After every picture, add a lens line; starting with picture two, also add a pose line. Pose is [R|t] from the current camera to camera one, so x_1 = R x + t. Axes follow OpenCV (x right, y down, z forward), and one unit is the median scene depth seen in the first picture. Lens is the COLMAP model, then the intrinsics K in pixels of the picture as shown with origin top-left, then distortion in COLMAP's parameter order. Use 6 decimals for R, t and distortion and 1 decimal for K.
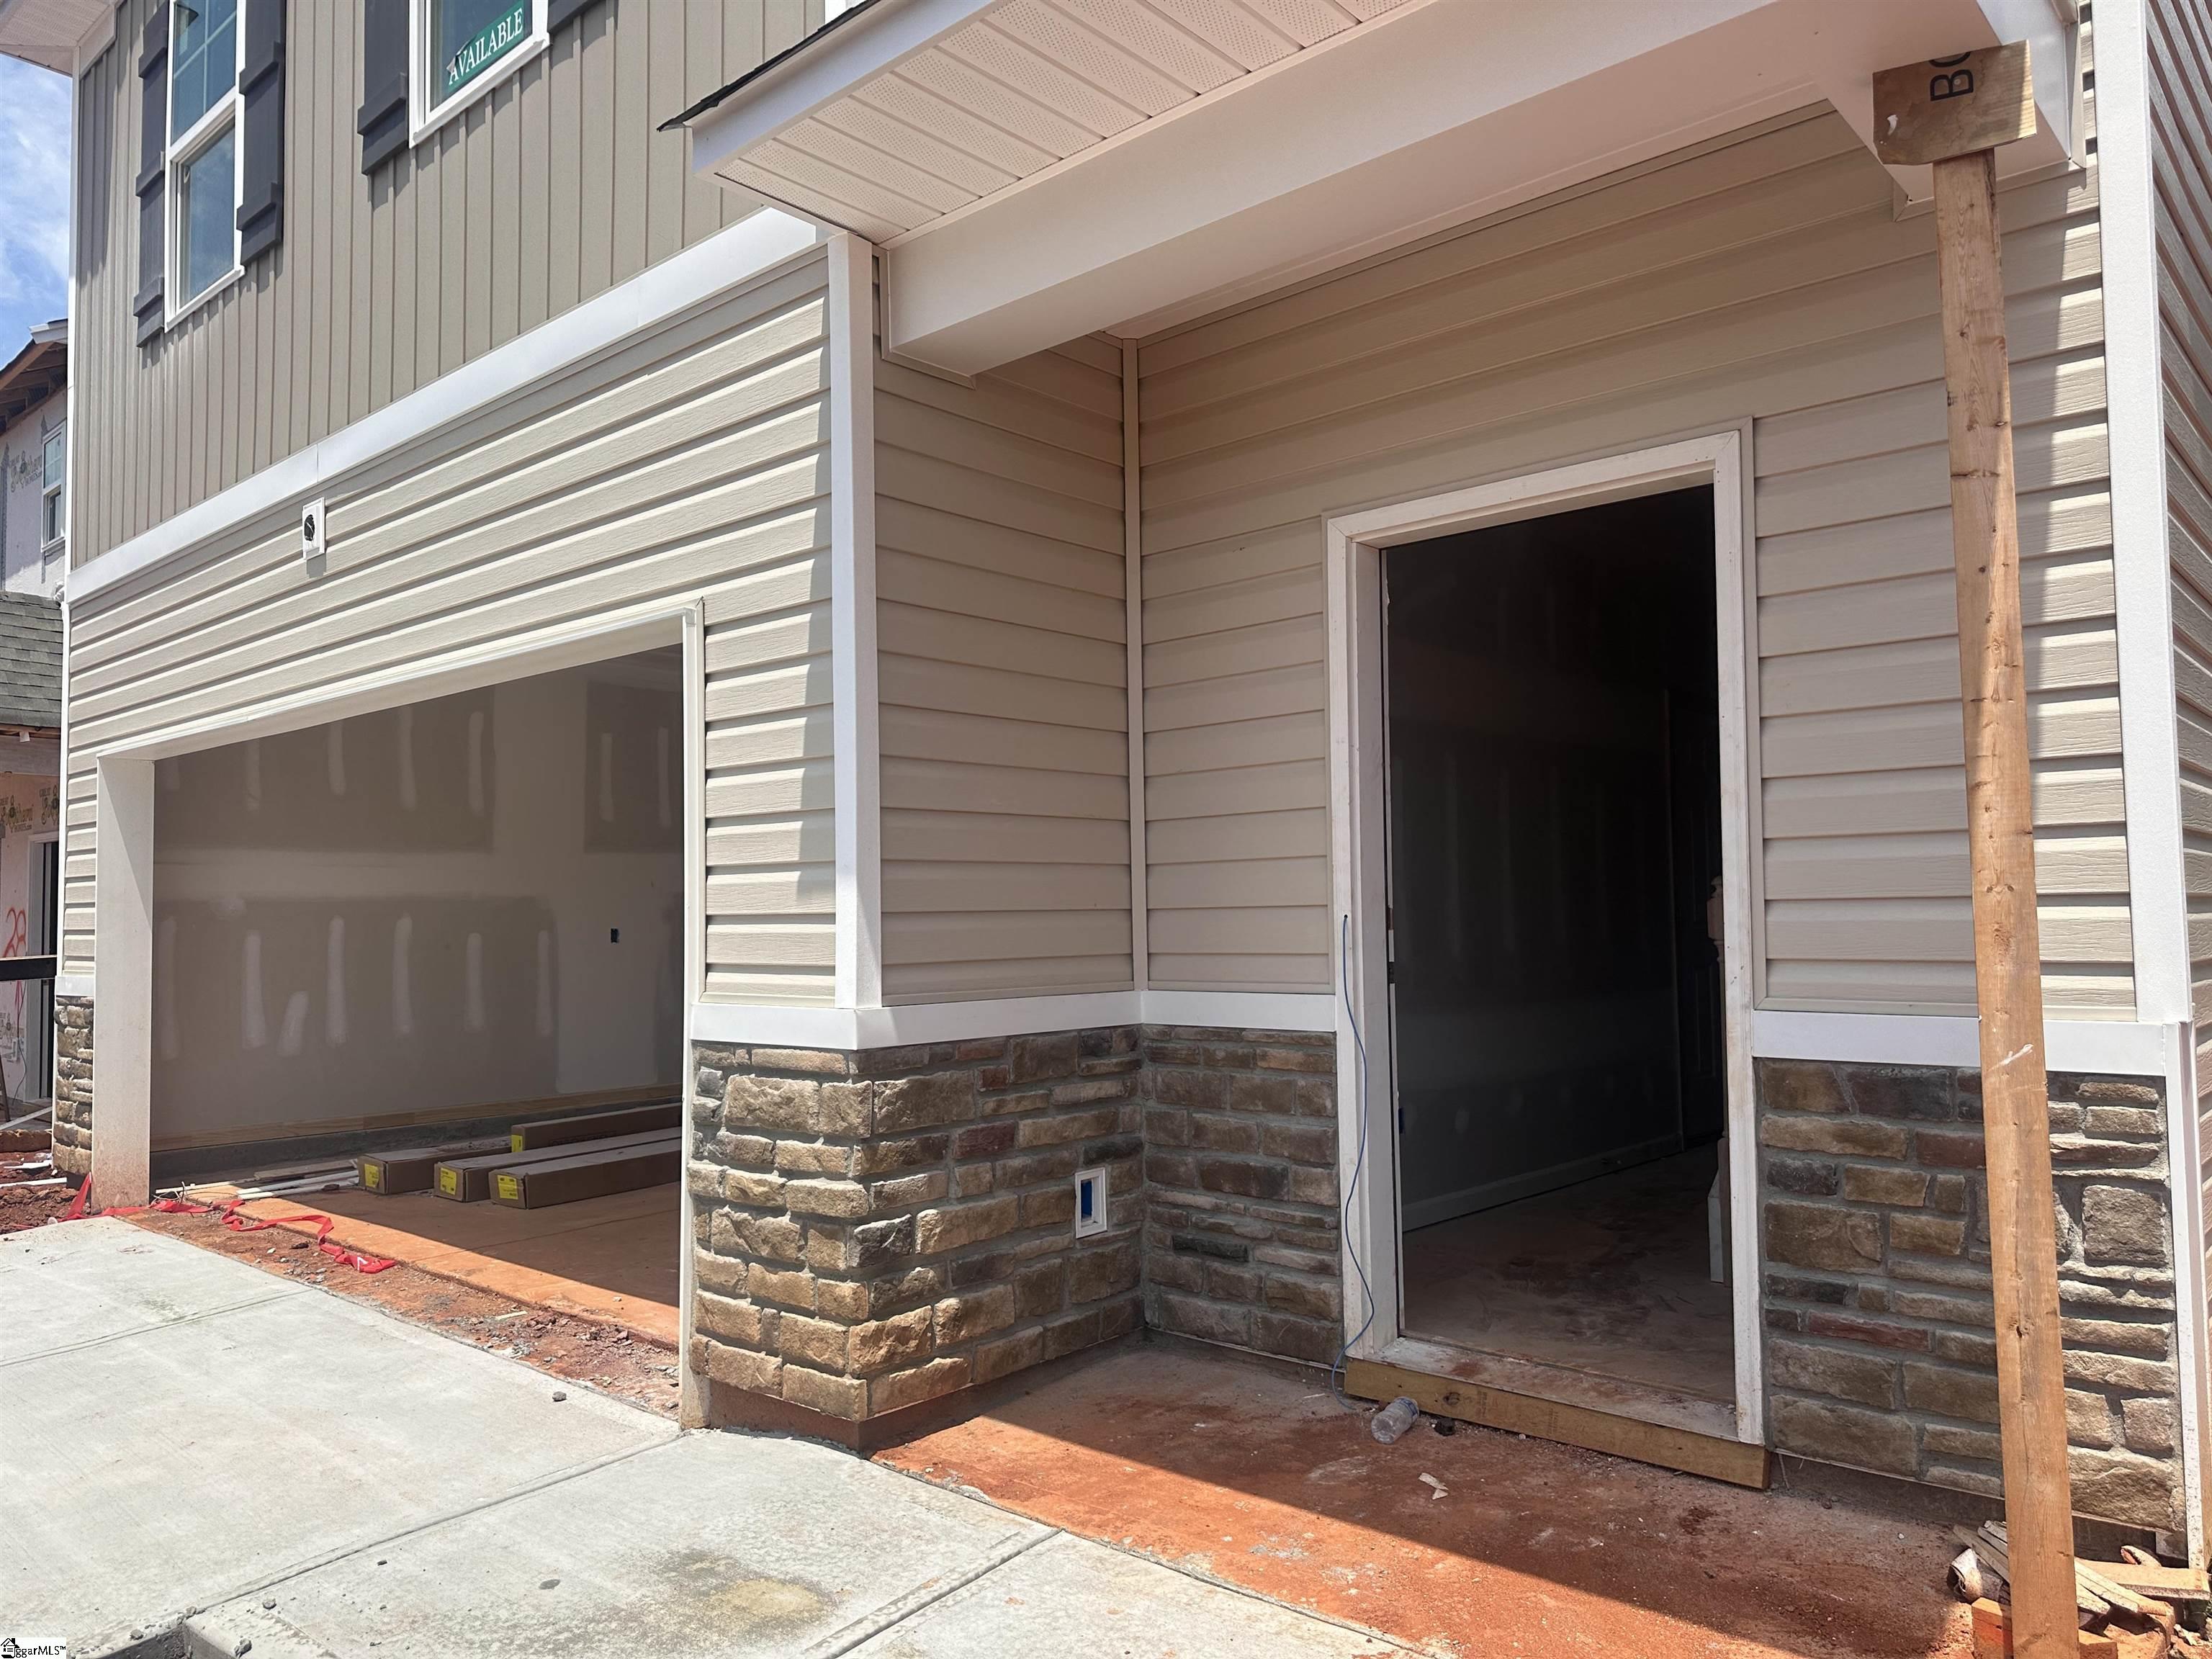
lens RADIAL K [[1531.2, 0, 1104.4], [0, 1531.2, 829.8], [0, 0, 1]] dist [0.073052, -0.003016]
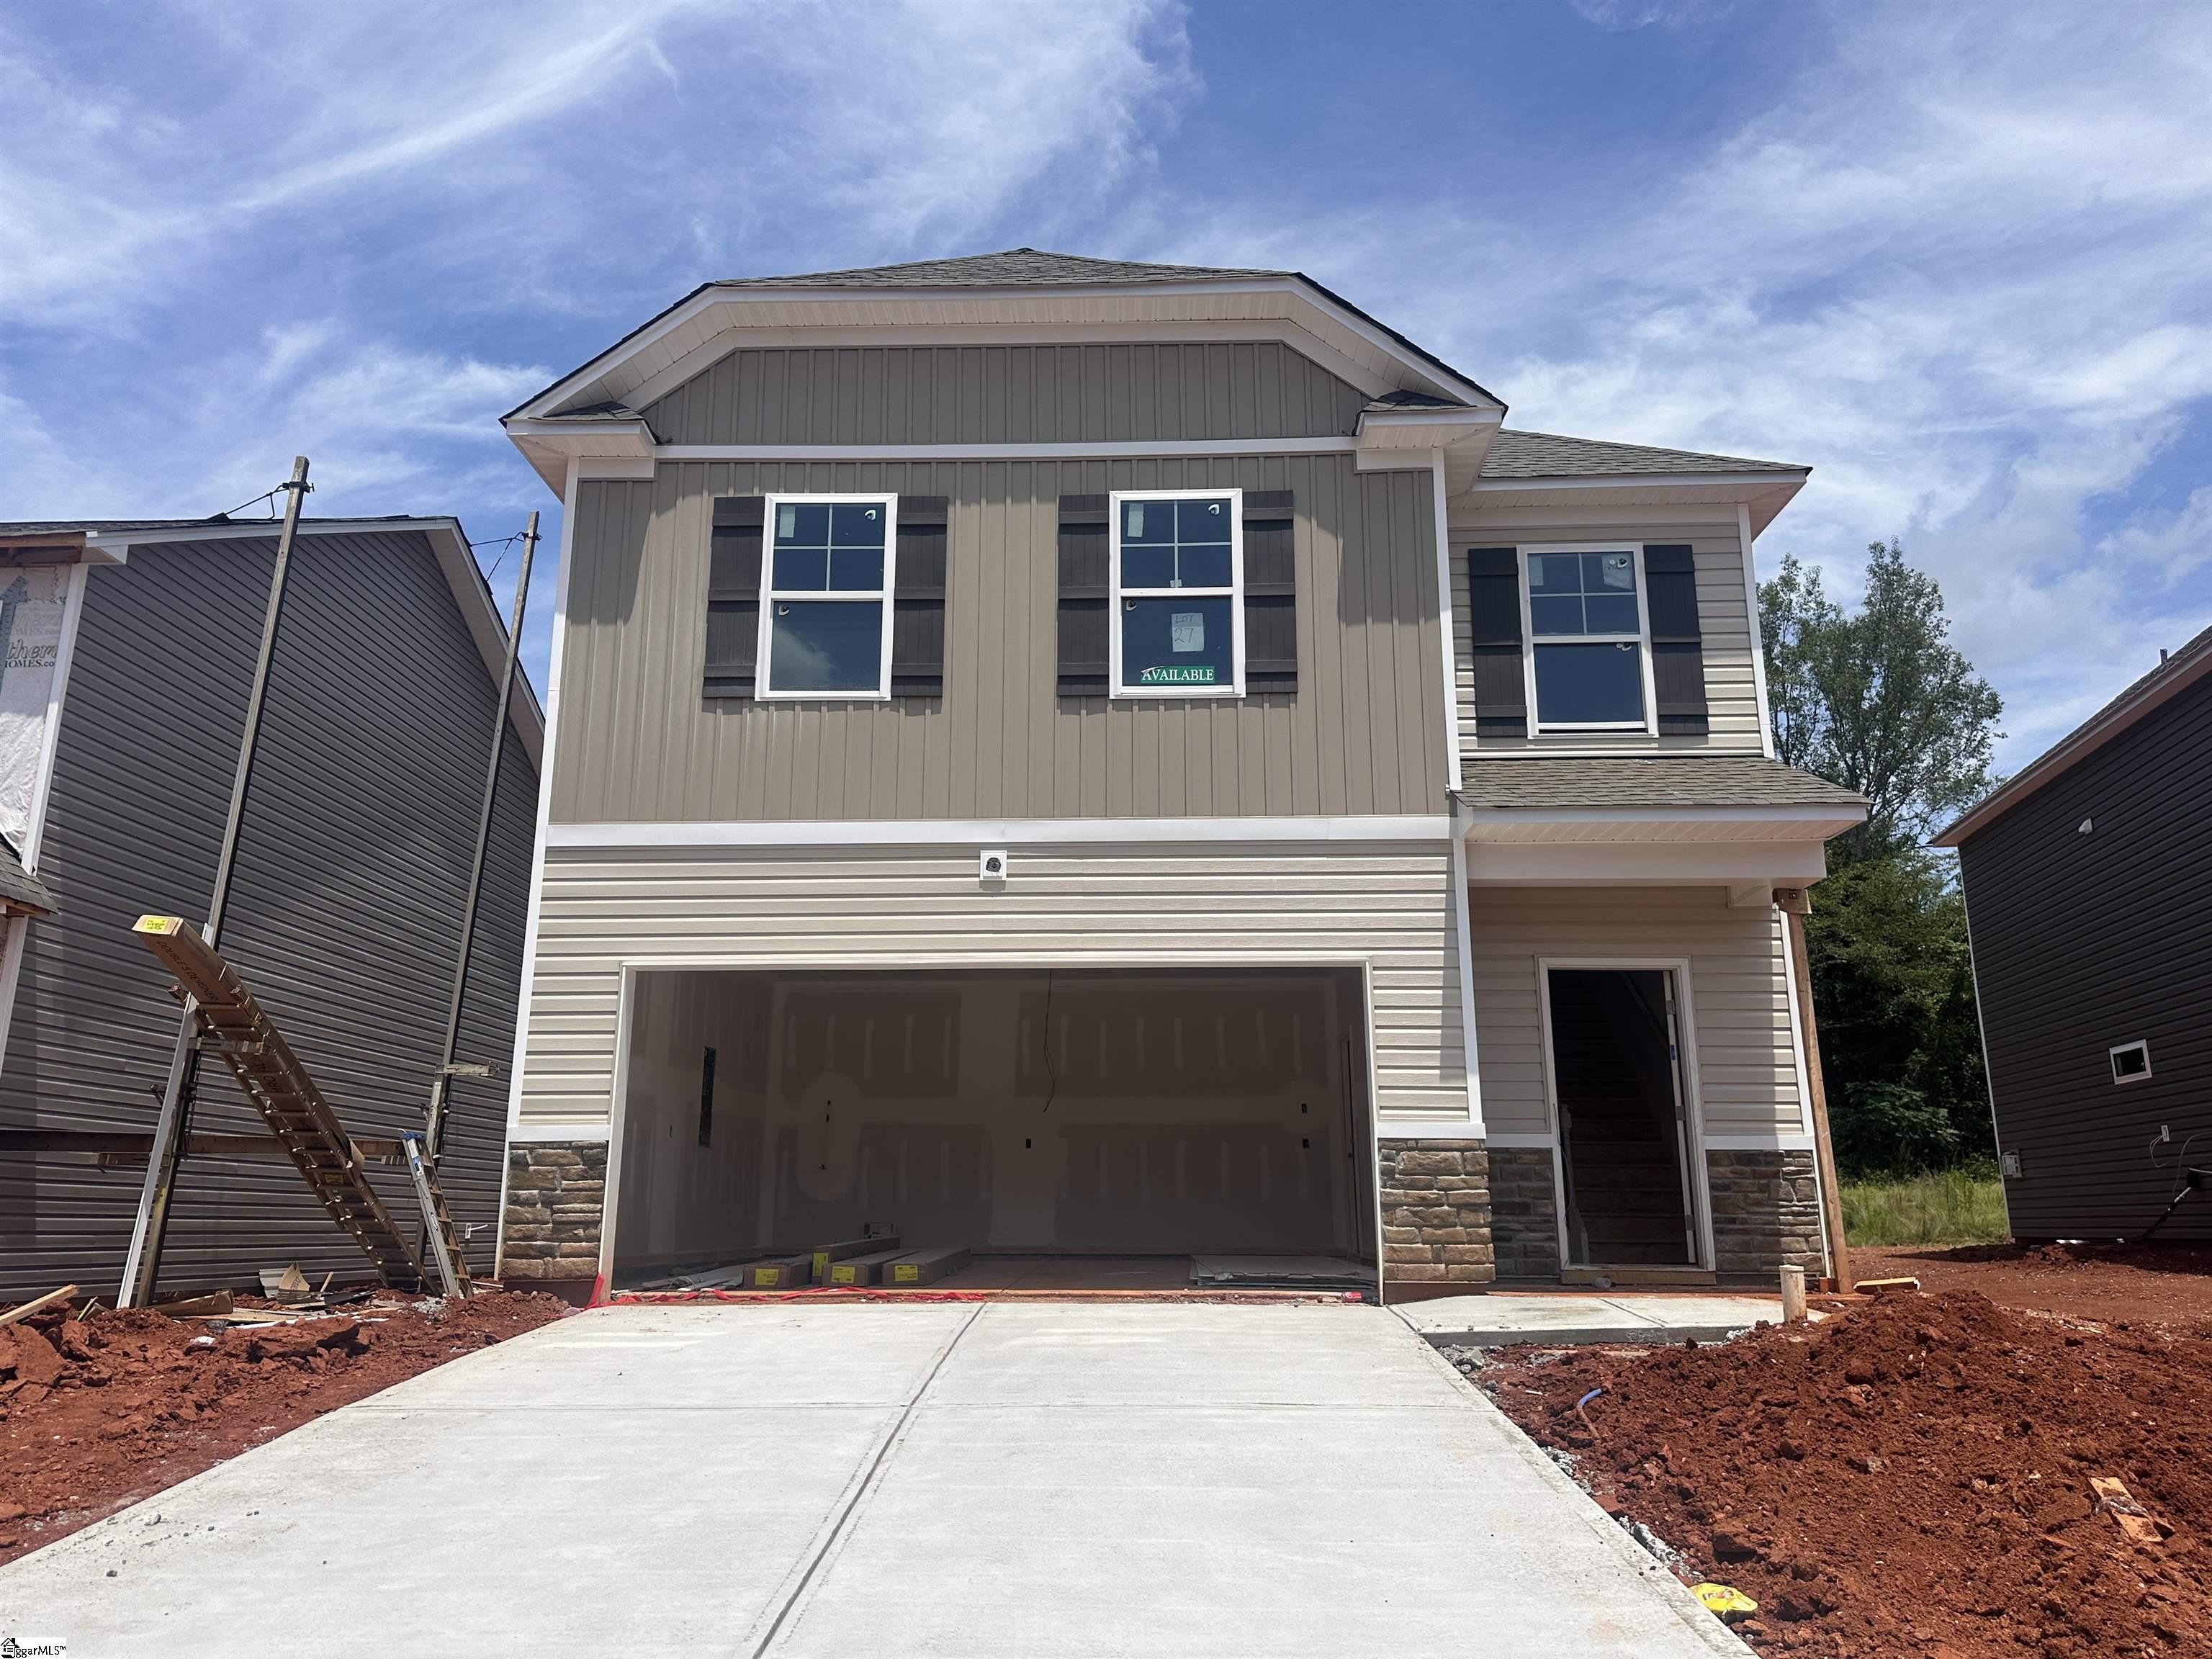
lens RADIAL K [[1531.2, 0, 1103.8], [0, 1531.2, 829.5], [0, 0, 1]] dist [0.073052, -0.003016]
pose [[0.765917, 0.177510, 0.617949, -2.270653], [-0.048539, 0.974353, -0.219728, 0.226163], [-0.641104, 0.138299, 0.754890, -0.632682]]
